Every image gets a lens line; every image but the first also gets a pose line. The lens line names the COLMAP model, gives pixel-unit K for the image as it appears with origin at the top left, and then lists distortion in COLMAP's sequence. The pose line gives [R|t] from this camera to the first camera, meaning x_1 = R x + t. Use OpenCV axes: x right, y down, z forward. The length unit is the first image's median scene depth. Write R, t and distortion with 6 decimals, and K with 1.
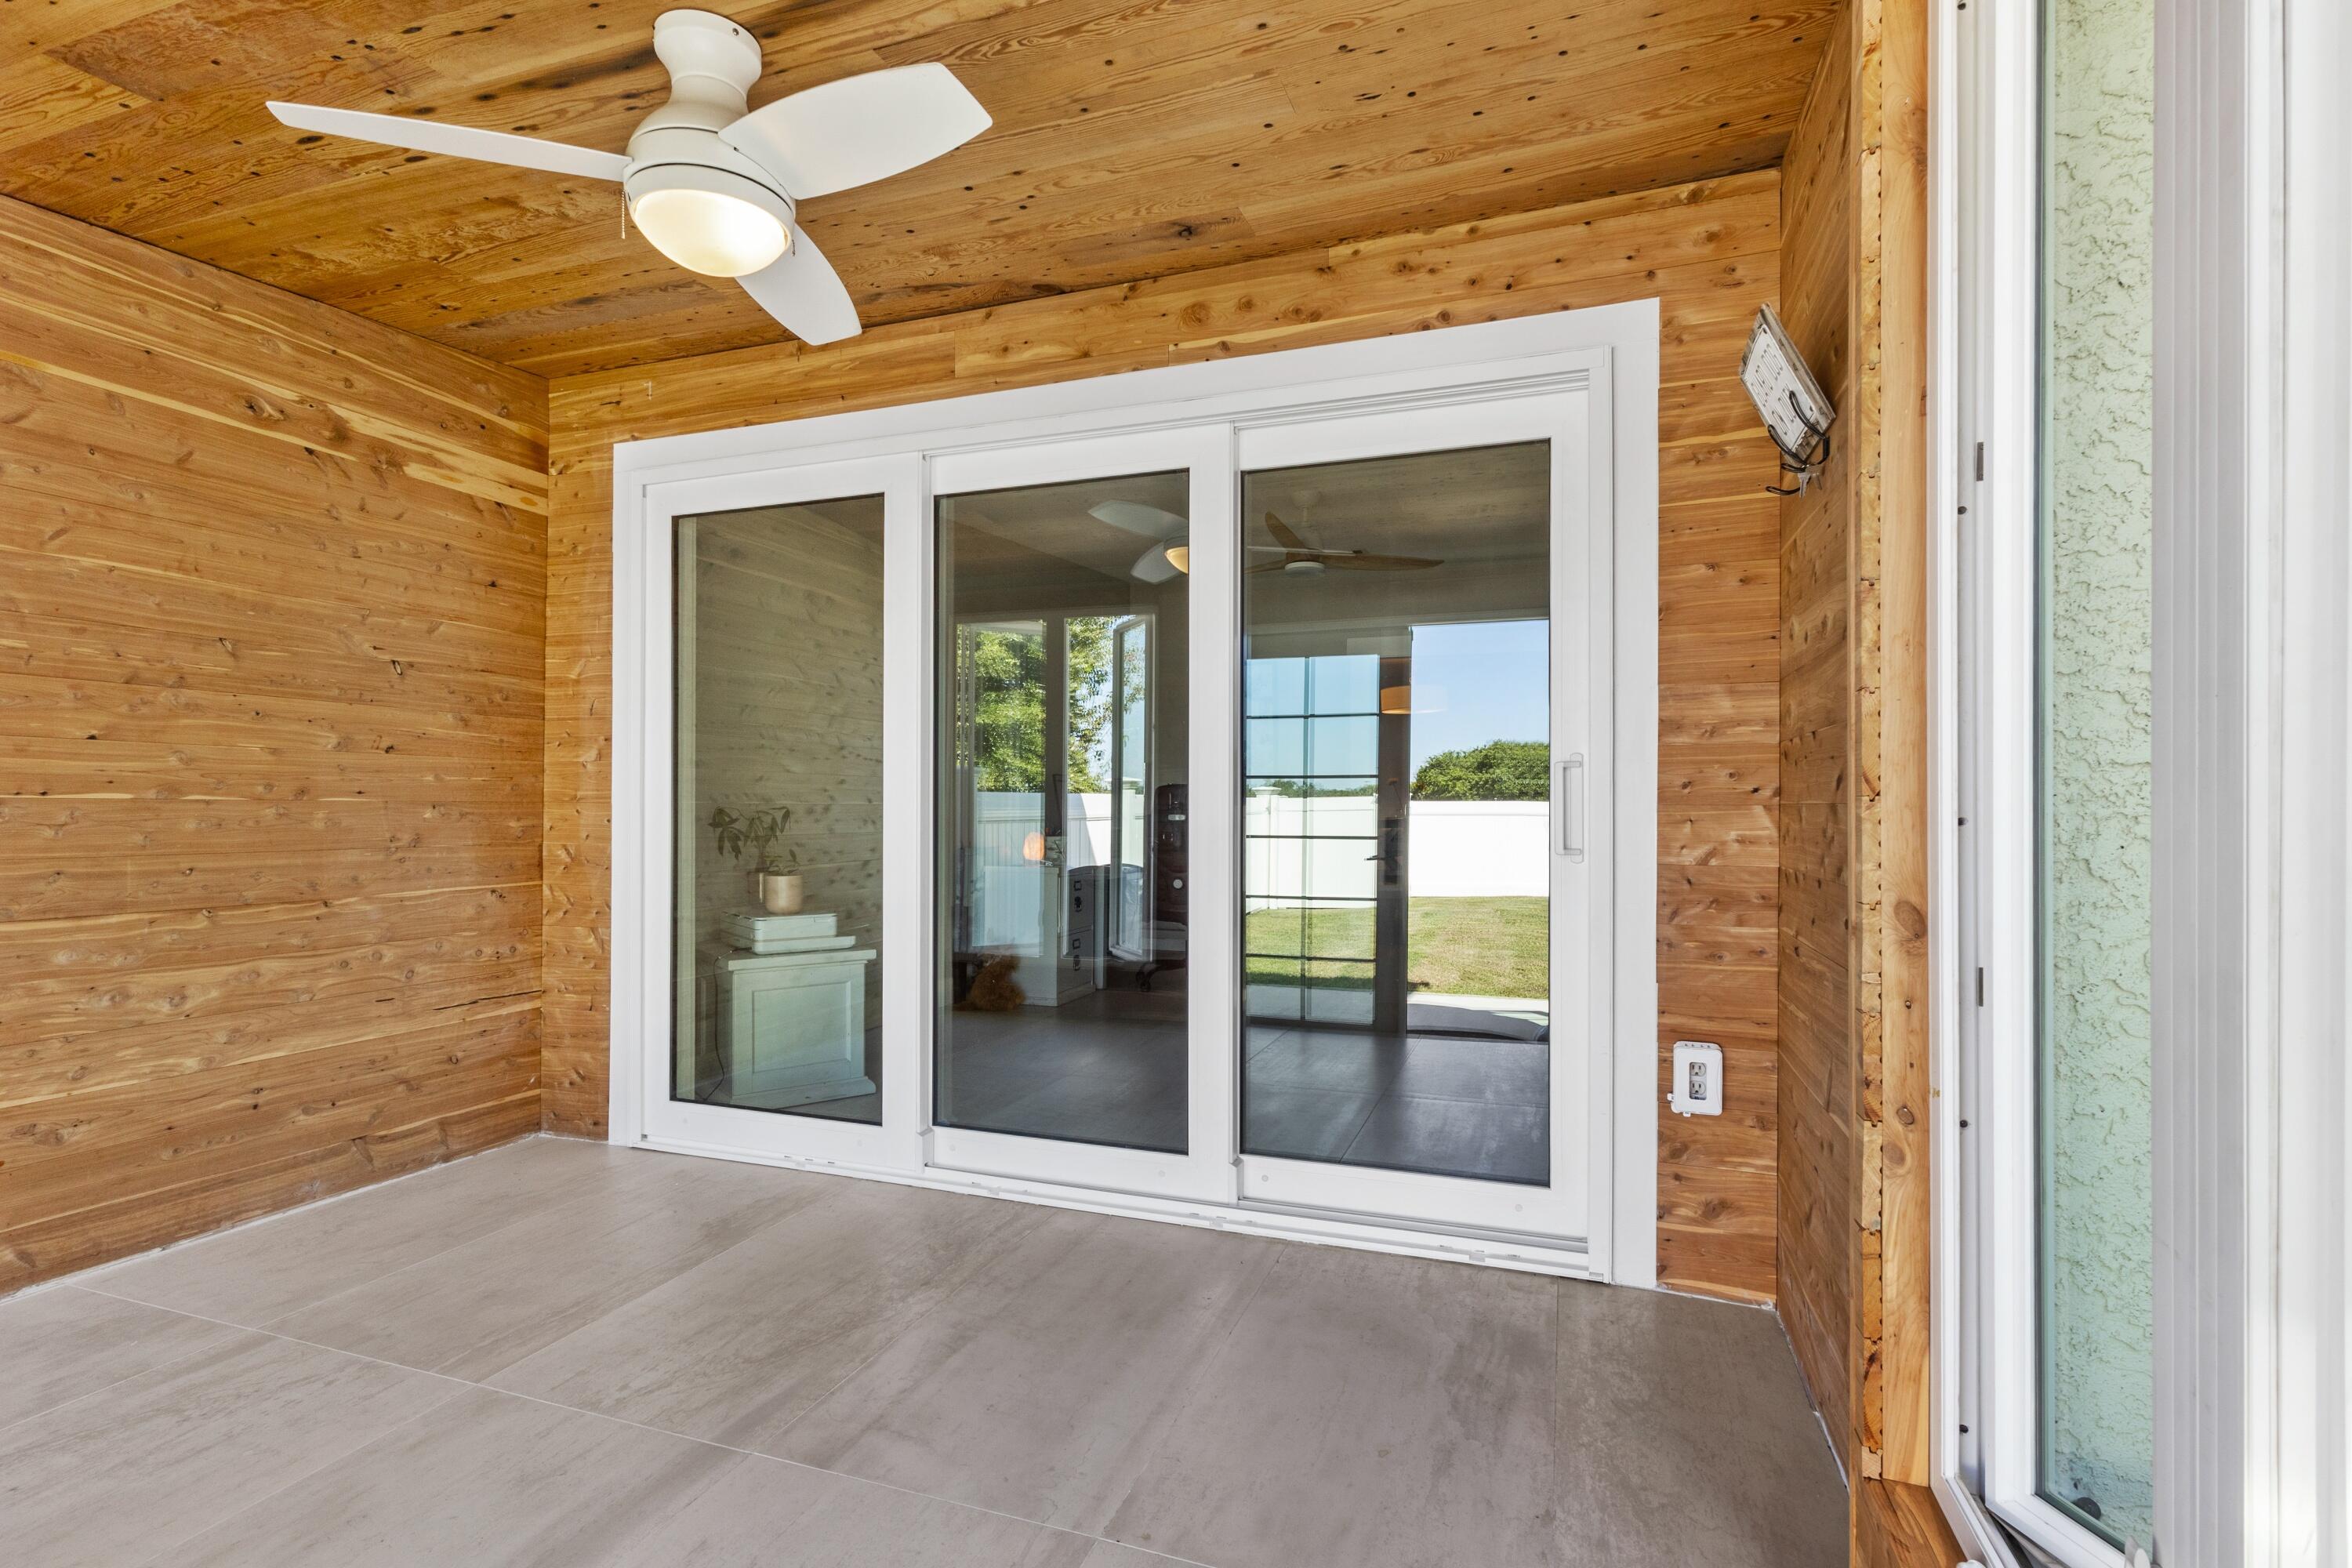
lens RADIAL K [[1120.3, 0, 1181.5], [0, 1120.3, 791.0], [0, 0, 1]] dist [0.005354, 0.001905]
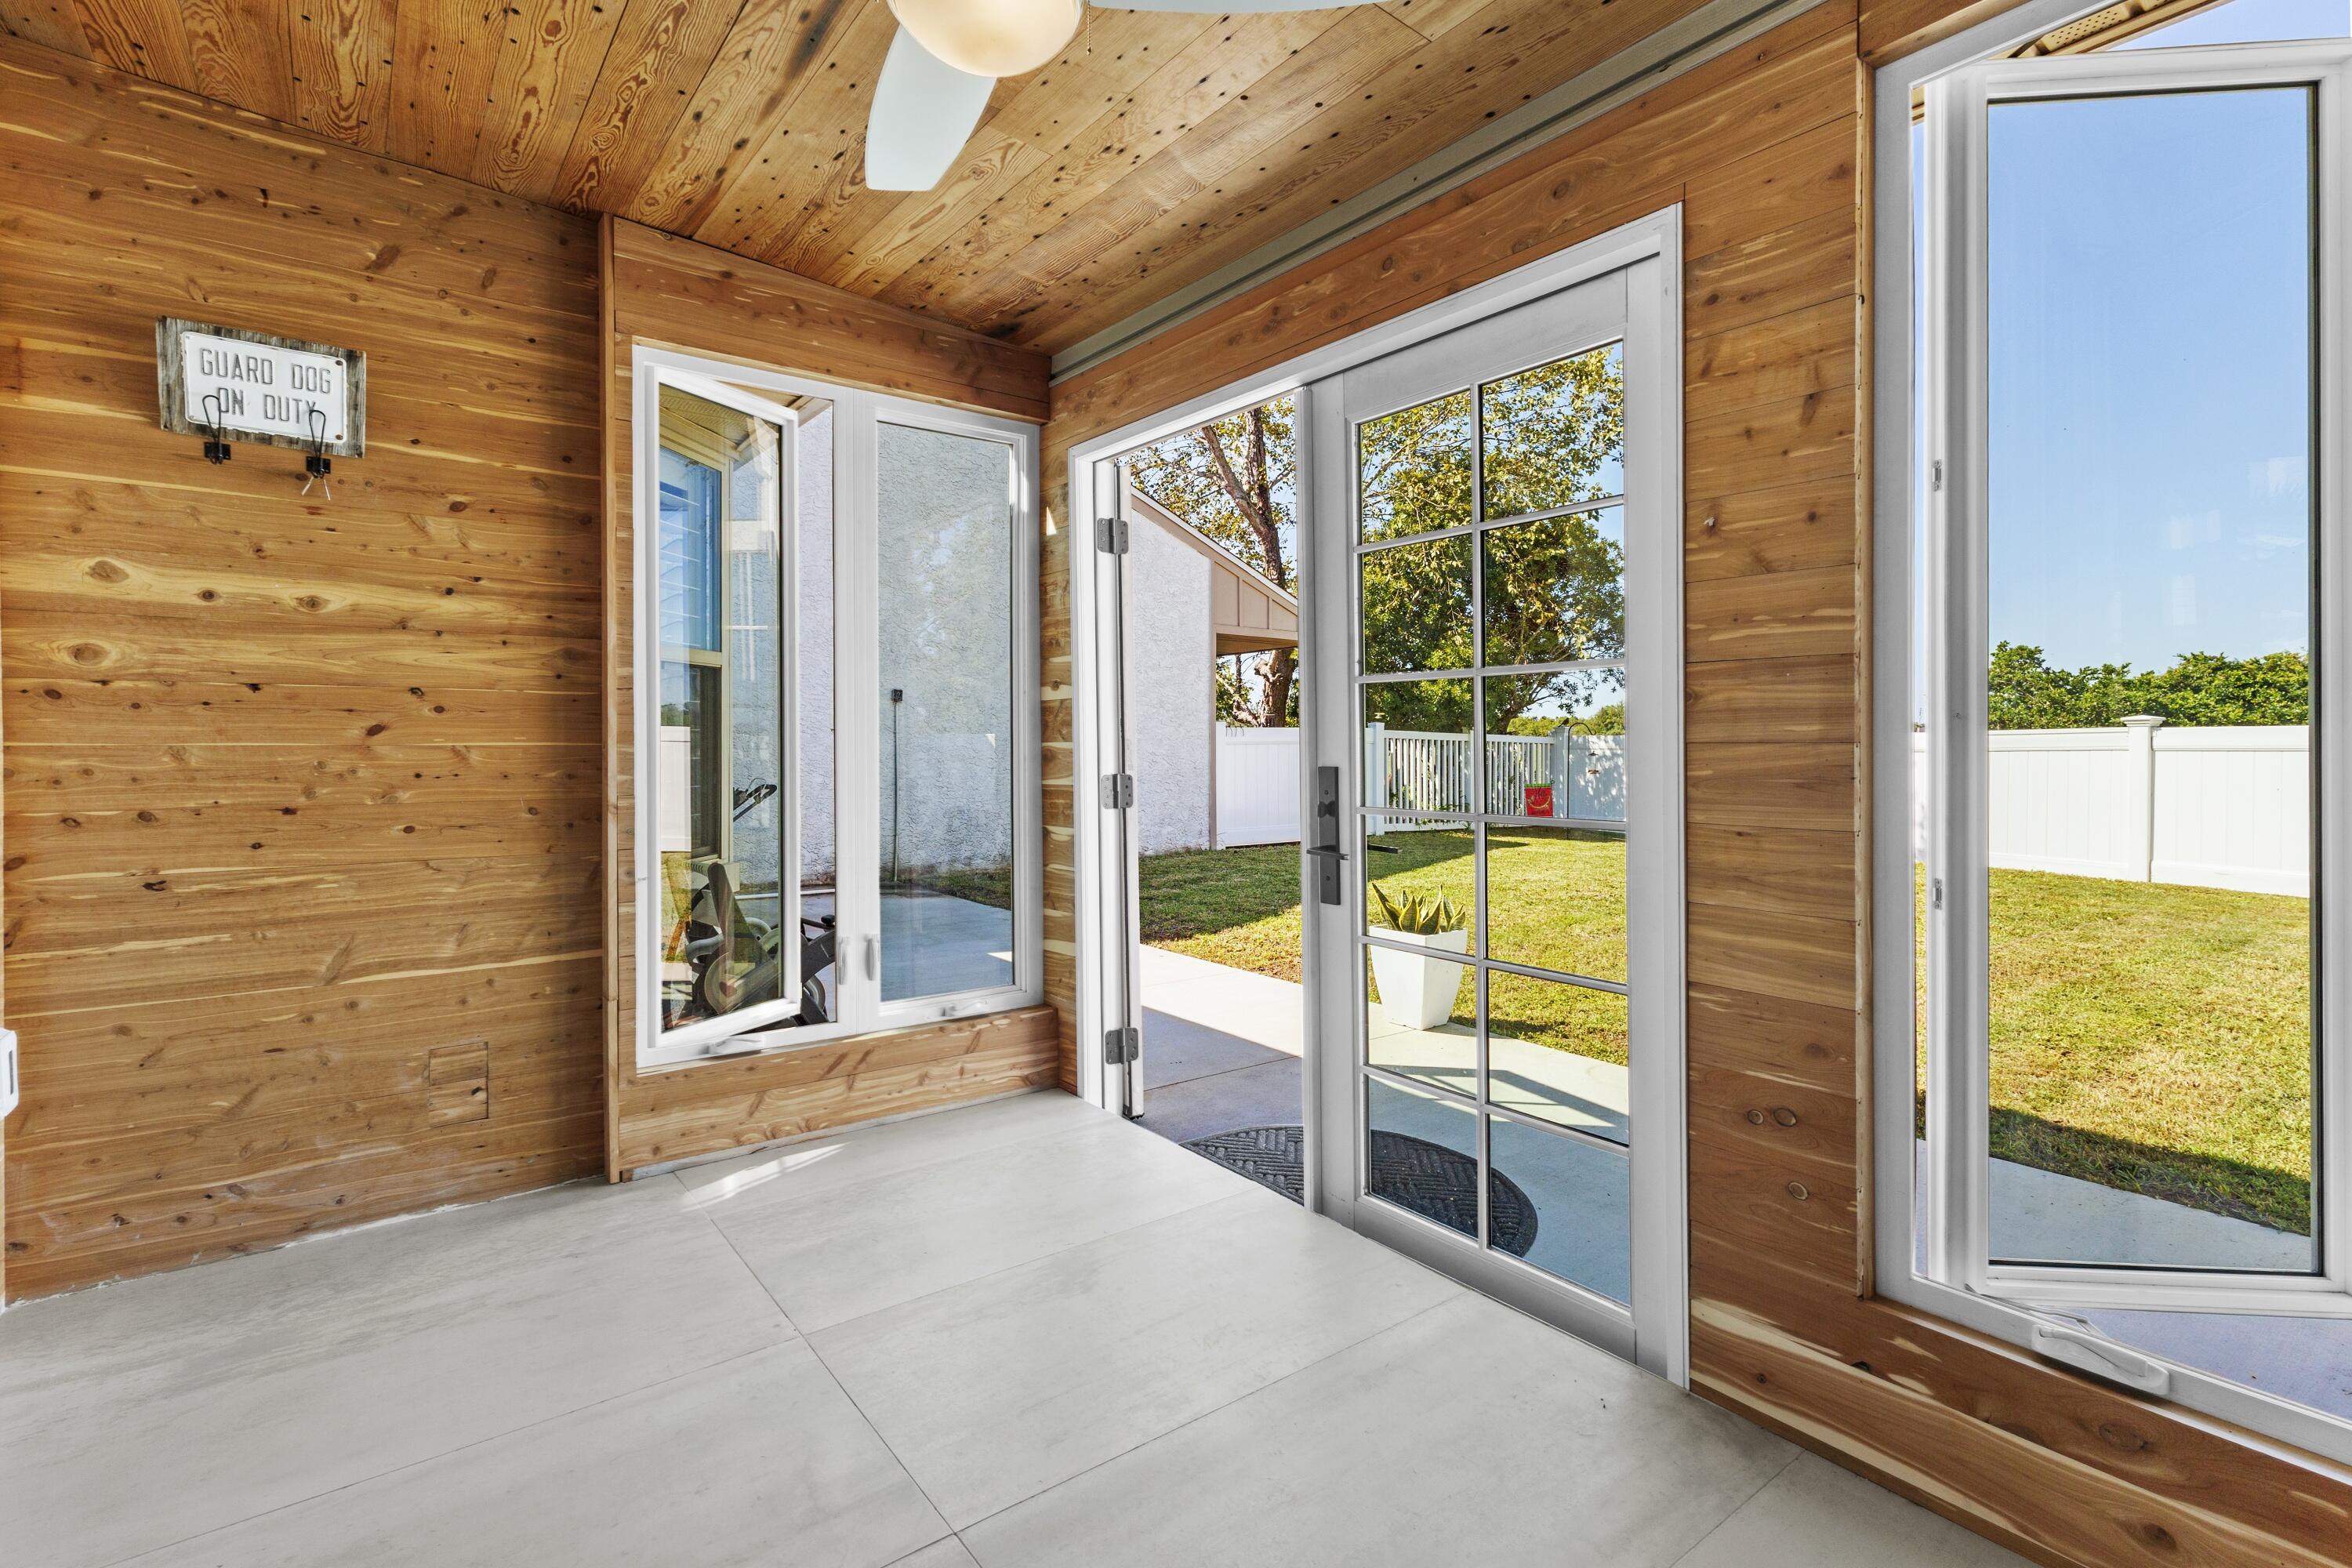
lens RADIAL K [[1120.3, 0, 1179.2], [0, 1120.3, 759.5], [0, 0, 1]] dist [0.005354, 0.001905]
pose [[-0.837320, -0.003773, 0.546700, -0.939131], [0.001964, 0.999949, 0.009910, 0.019393], [-0.546709, 0.009371, -0.837270, 1.554199]]
